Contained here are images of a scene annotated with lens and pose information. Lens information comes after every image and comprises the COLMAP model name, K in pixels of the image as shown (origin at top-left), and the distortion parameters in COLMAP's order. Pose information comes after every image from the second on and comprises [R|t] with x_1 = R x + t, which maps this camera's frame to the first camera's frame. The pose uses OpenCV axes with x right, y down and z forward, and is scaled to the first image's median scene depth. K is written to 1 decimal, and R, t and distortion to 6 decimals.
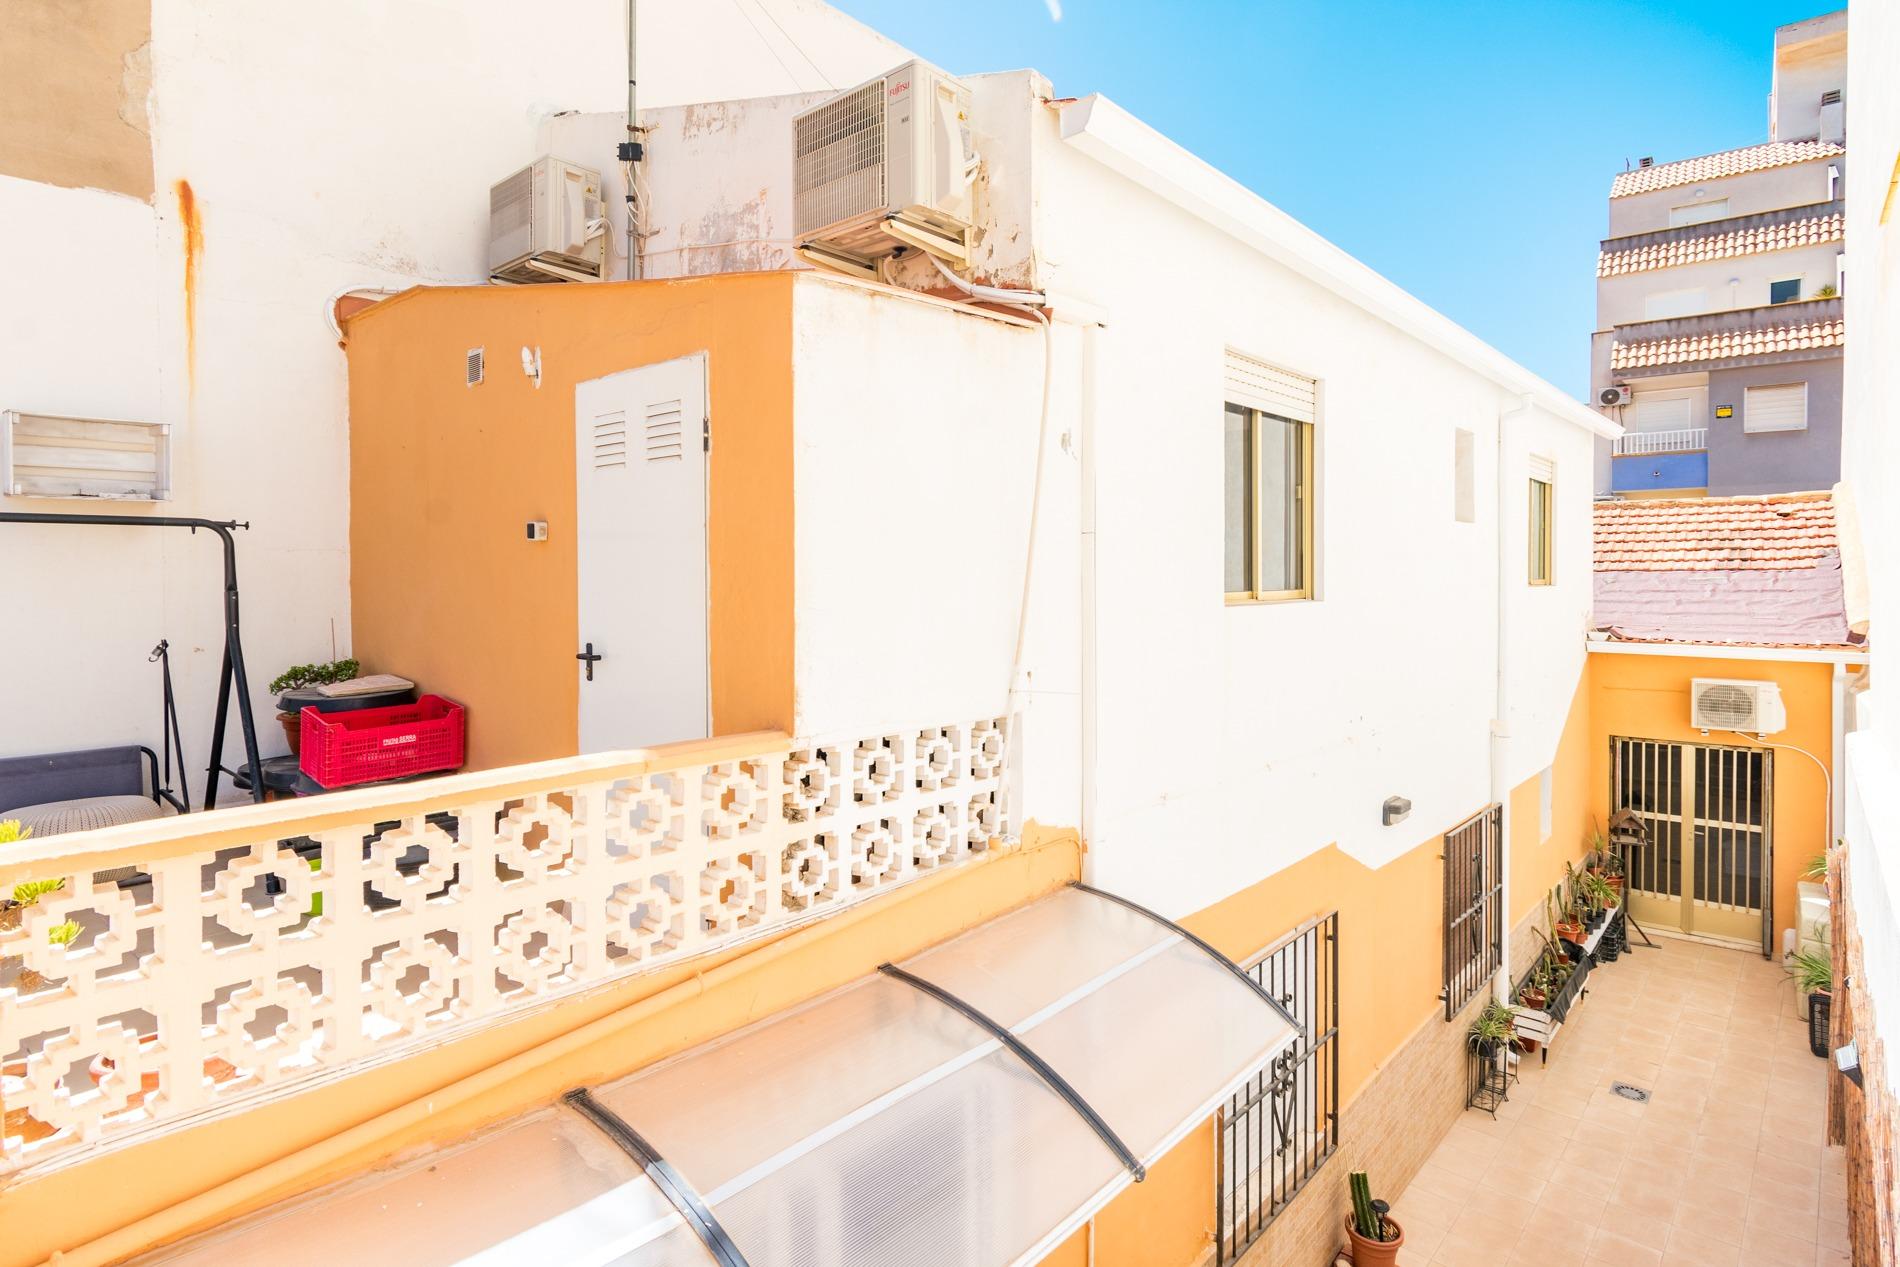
lens RADIAL K [[914.3, 0, 981.8], [0, 914.3, 603.7], [0, 0, 1]] dist [-0.001663, -0.000268]
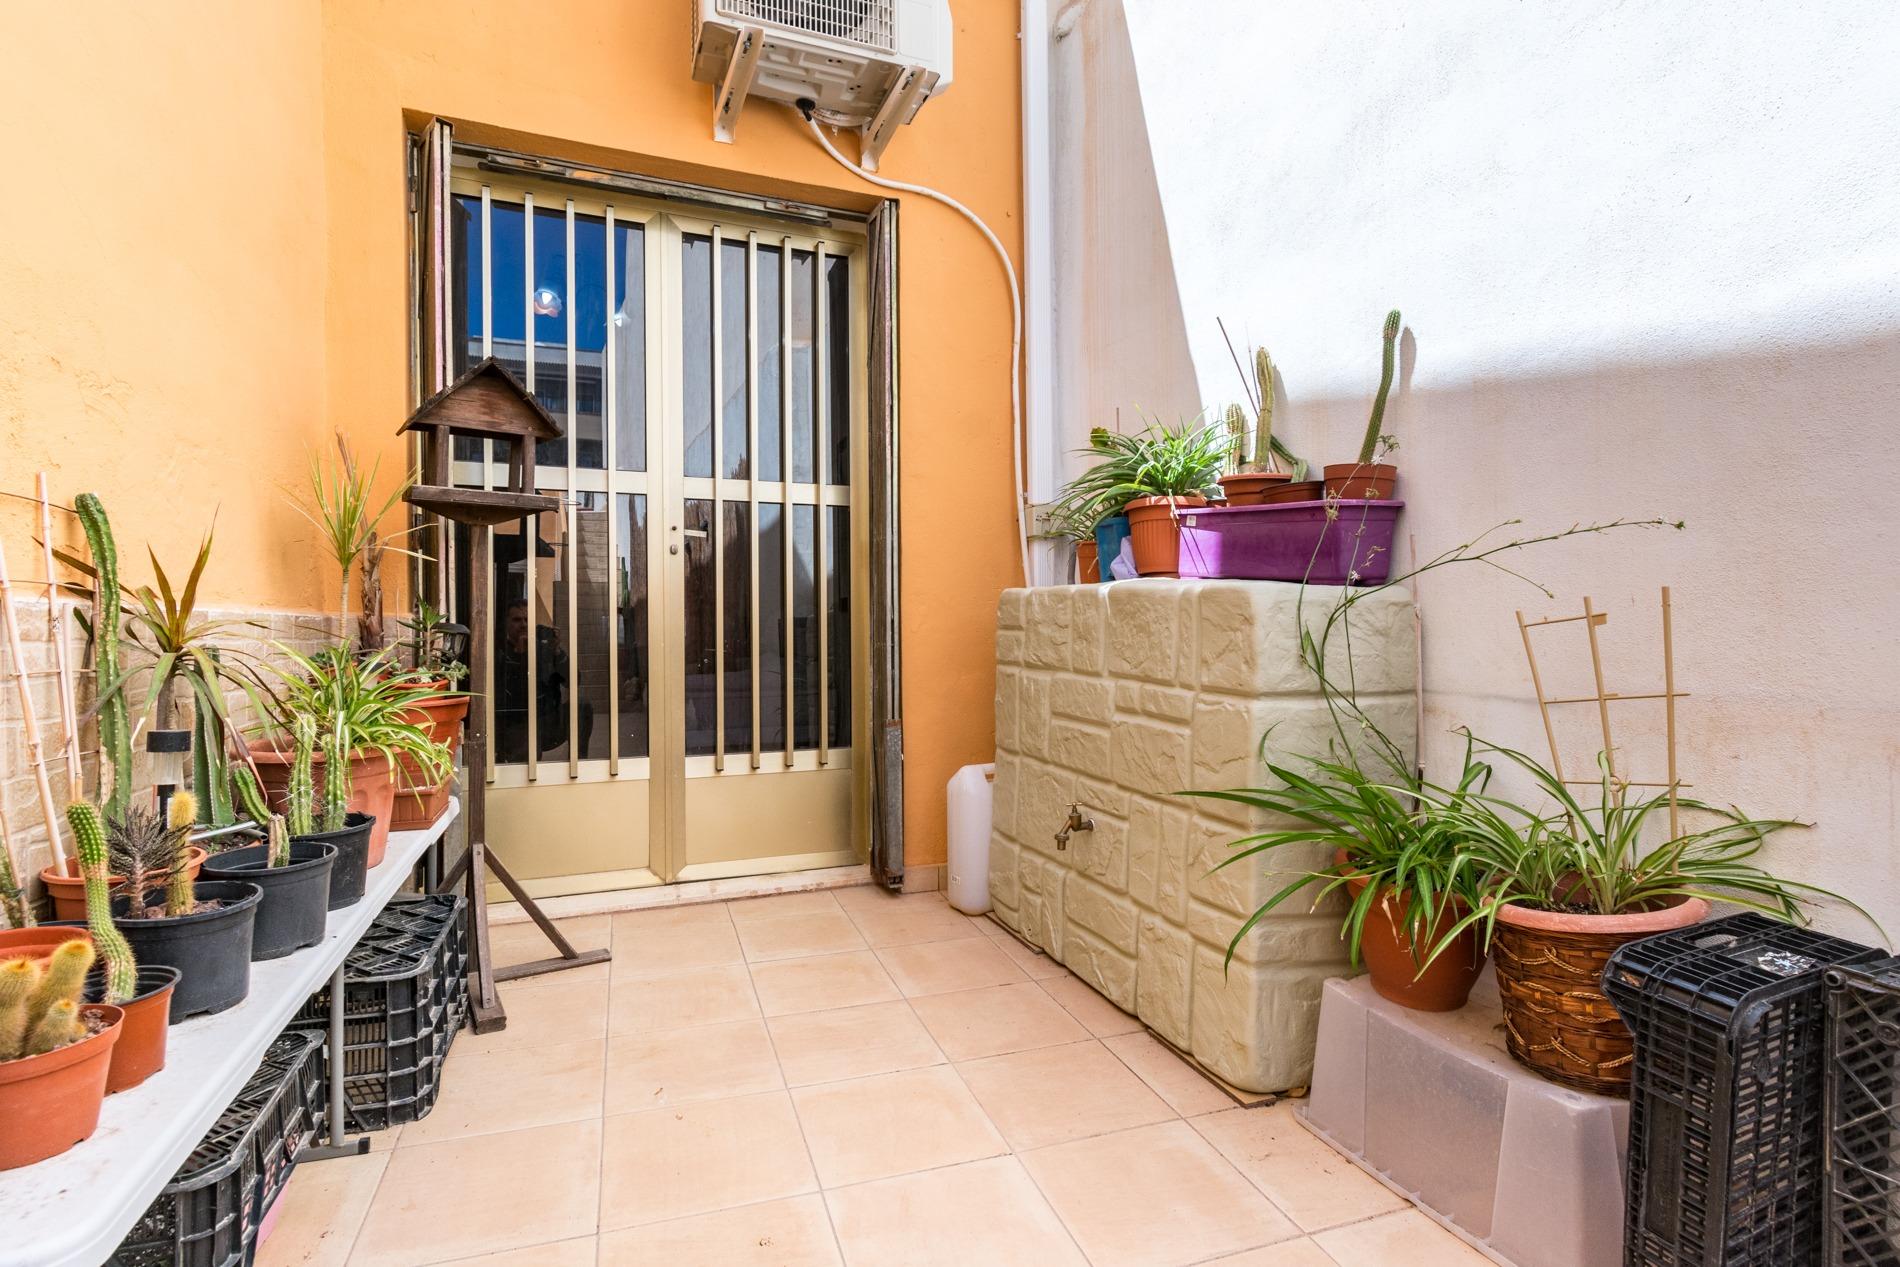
lens RADIAL K [[980.8, 0, 950.0], [0, 980.8, 633.5], [0, 0, 1]] dist [0.001429, 0.000536]
pose [[0.474356, -0.004434, 0.880322, 0.554049], [0.007656, 0.999970, 0.000911, 0.289100], [-0.880300, 0.006308, 0.474376, 0.790556]]
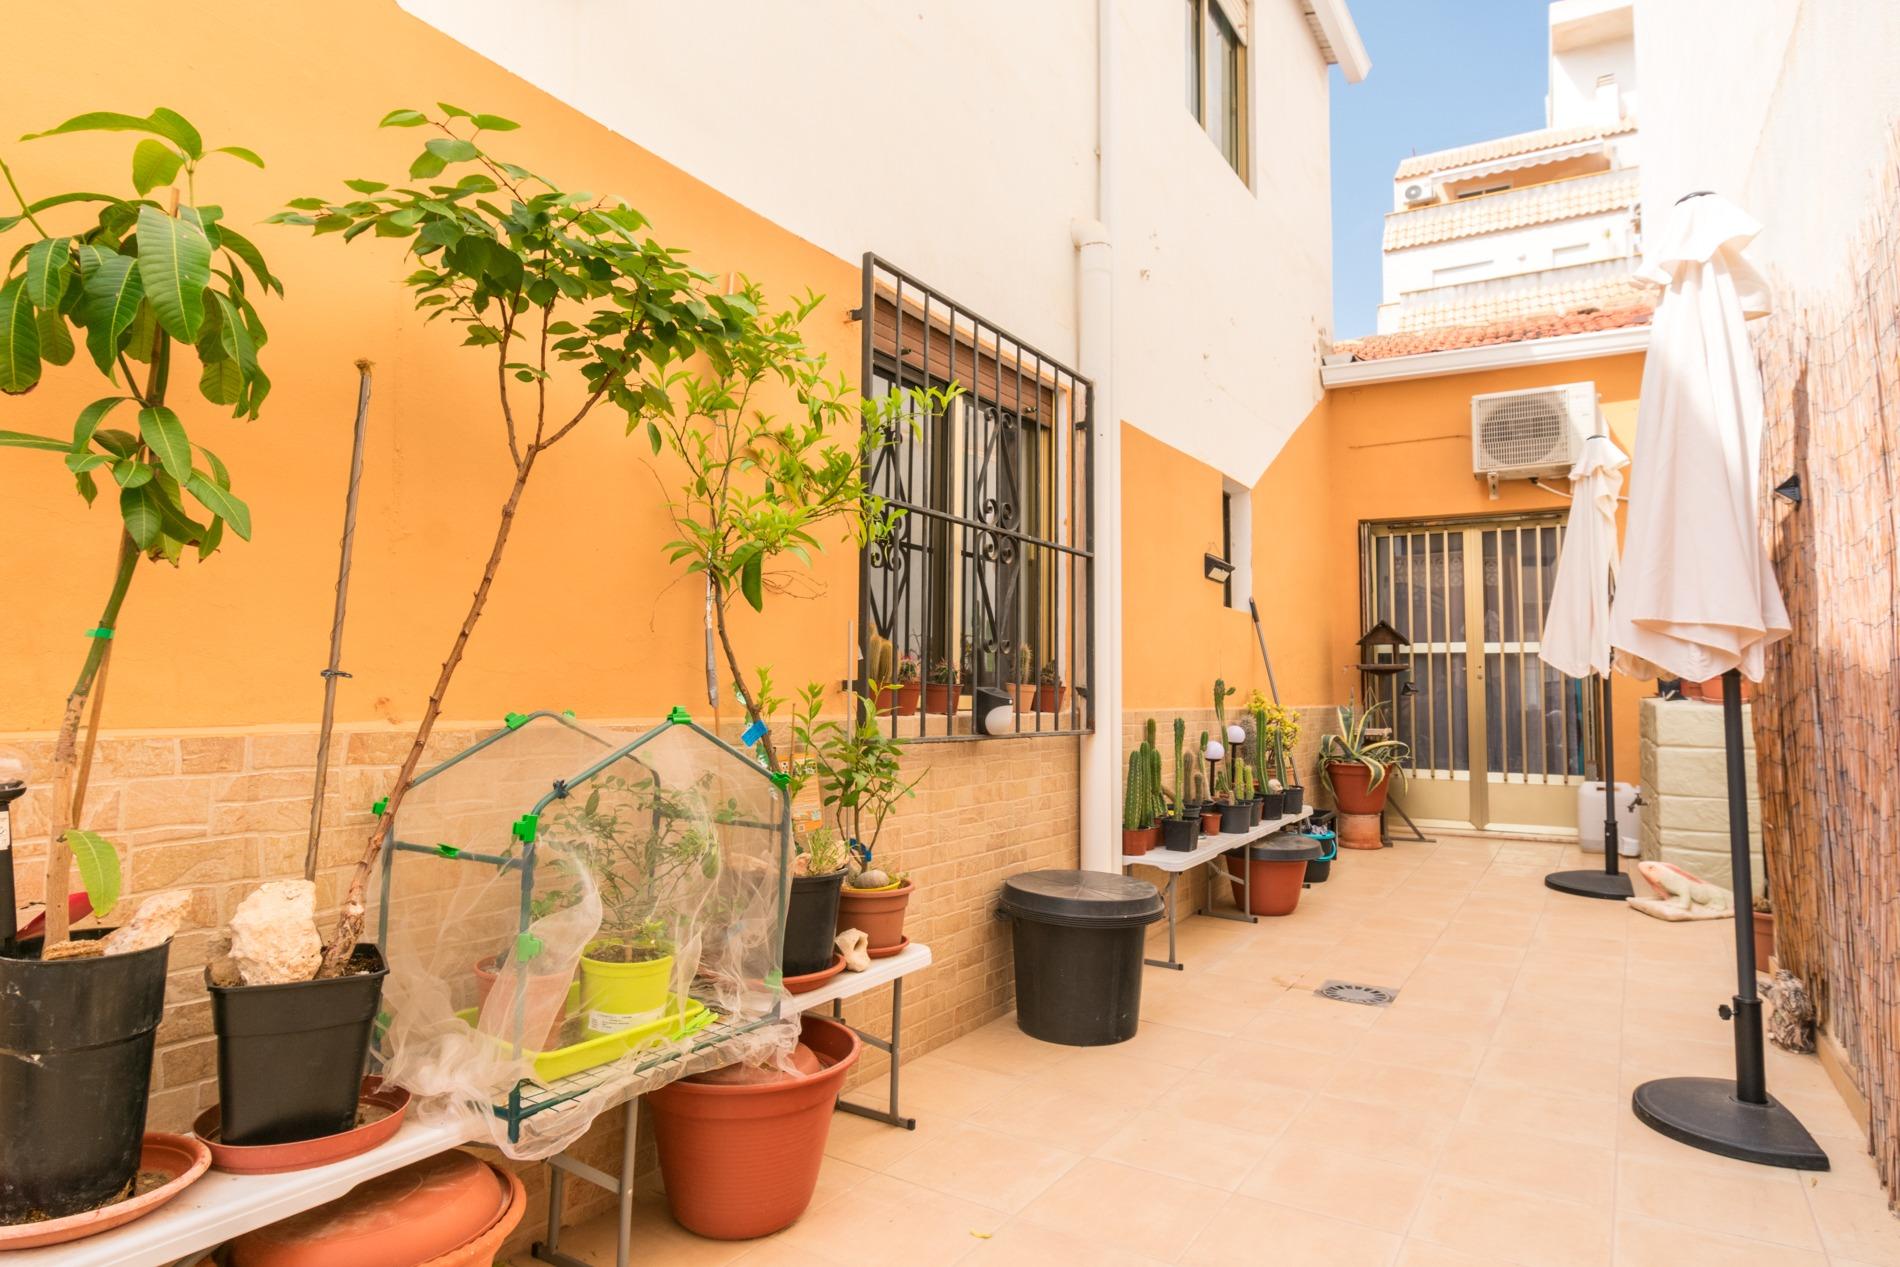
lens RADIAL K [[980.8, 0, 950.0], [0, 980.8, 633.5], [0, 0, 1]] dist [0.001429, 0.000536]
pose [[0.988308, 0.018114, 0.151393, 0.315981], [-0.006625, 0.997082, -0.076054, 0.286737], [-0.152328, 0.074162, 0.985544, 0.391442]]
